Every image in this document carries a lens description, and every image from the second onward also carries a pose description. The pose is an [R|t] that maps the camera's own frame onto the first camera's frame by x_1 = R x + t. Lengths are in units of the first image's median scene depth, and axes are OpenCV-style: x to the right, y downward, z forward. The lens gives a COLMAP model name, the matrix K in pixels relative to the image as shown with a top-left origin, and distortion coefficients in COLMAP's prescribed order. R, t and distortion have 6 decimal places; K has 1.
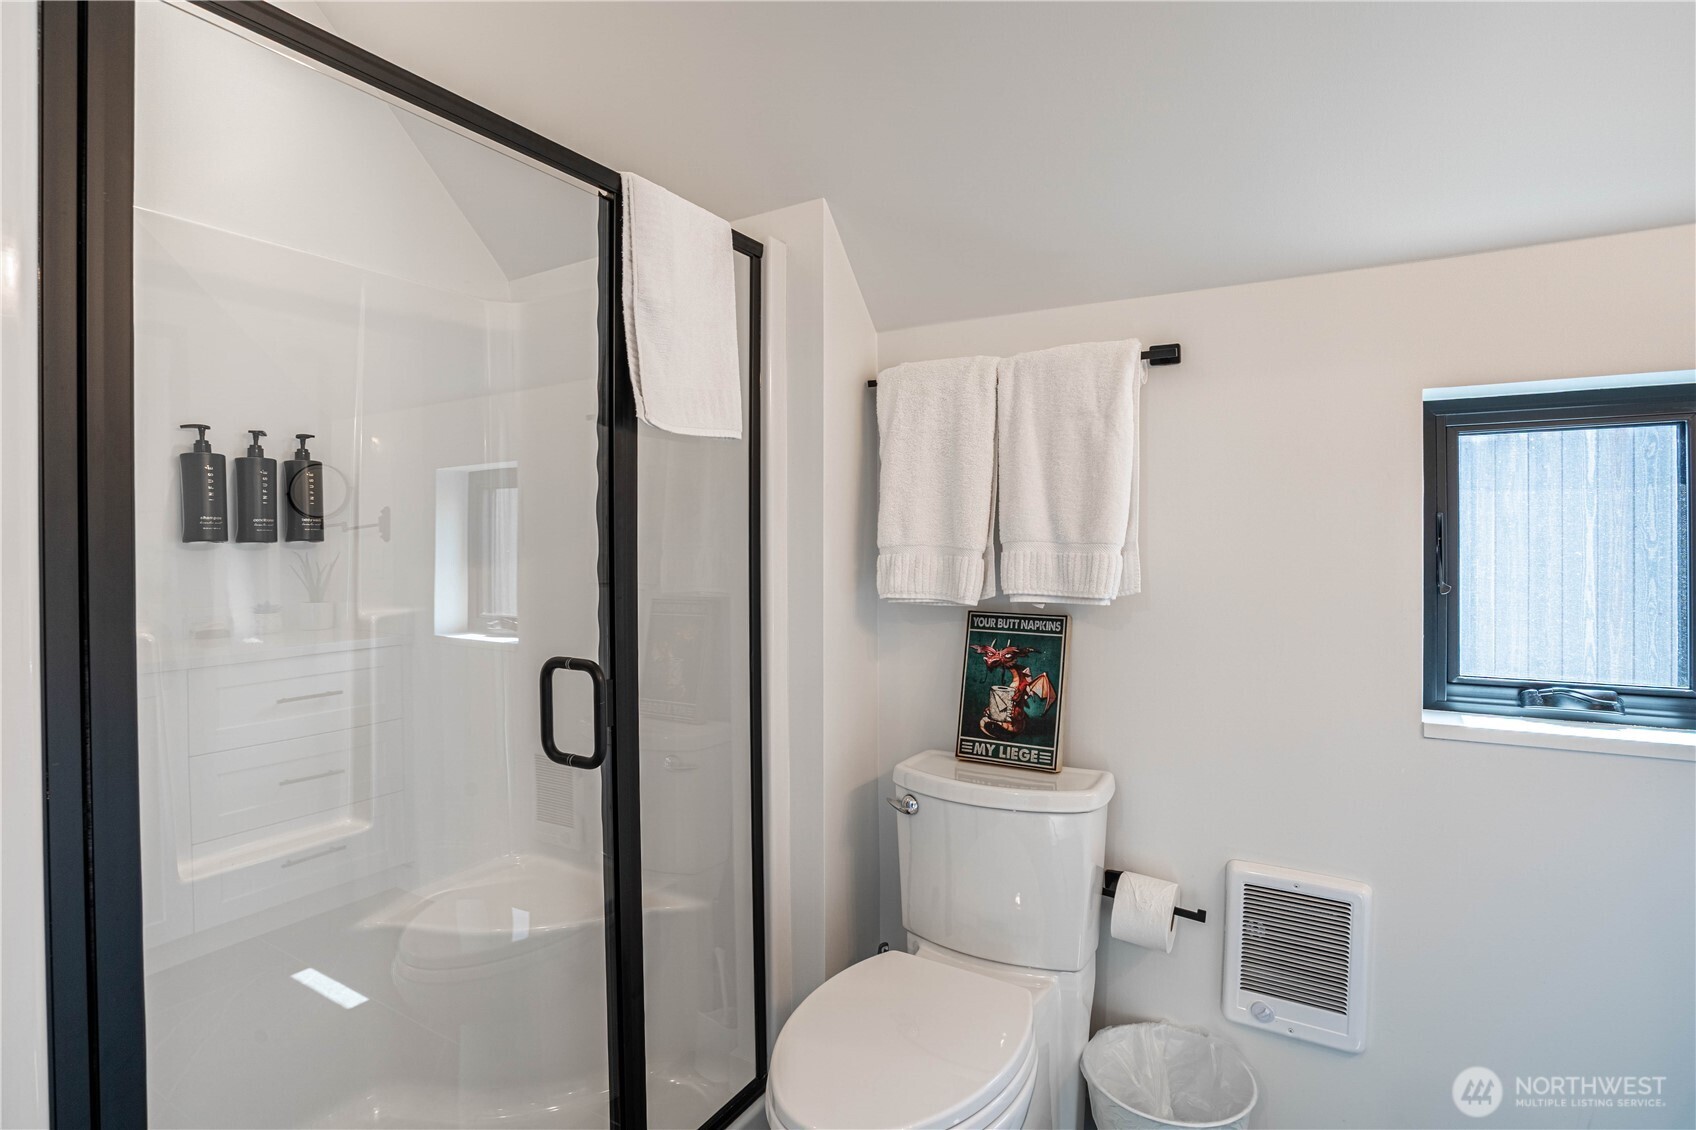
lens RADIAL K [[818.5, 0, 879.0], [0, 818.5, 548.5], [0, 0, 1]] dist [-0.043731, 0.001311]
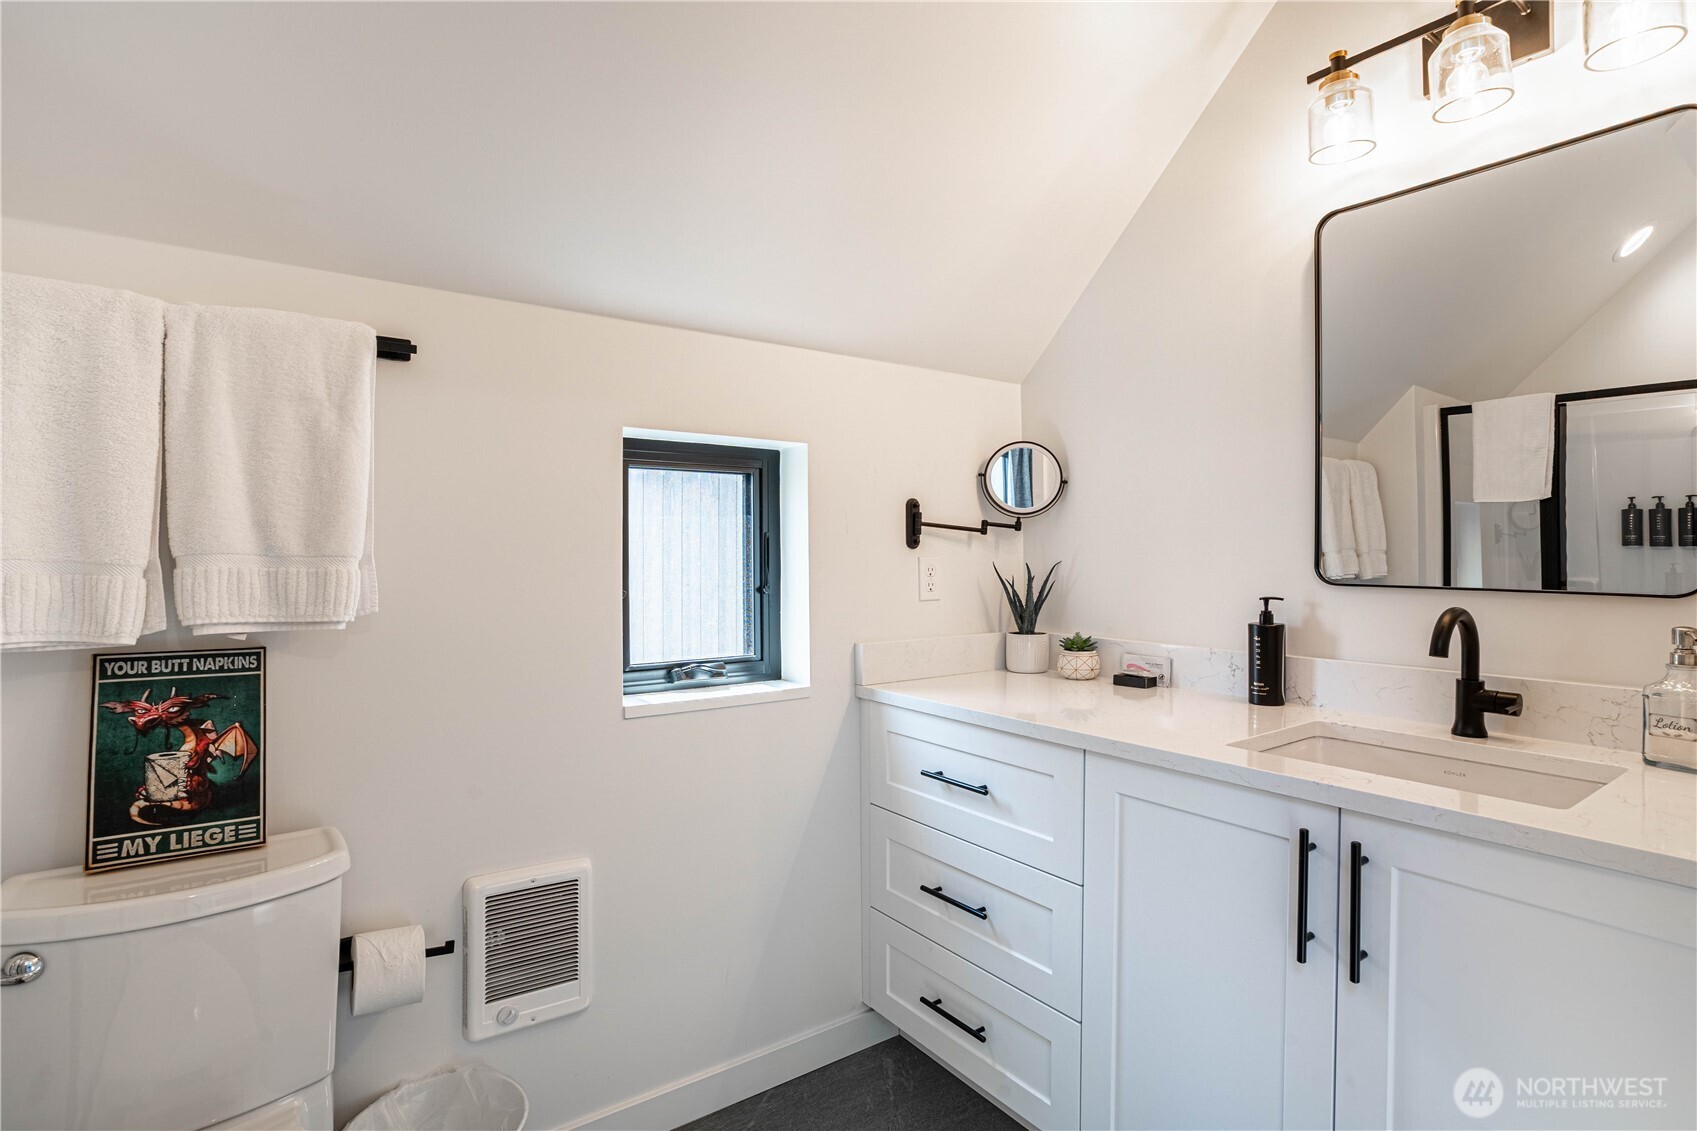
lens RADIAL K [[837.3, 0, 841.4], [0, 837.3, 549.3], [0, 0, 1]] dist [-0.066338, 0.023230]
pose [[0.414989, 0.006702, 0.909802, -0.261348], [0.005528, 0.999936, -0.009888, -0.002228], [-0.909810, 0.009133, 0.414925, 0.156358]]
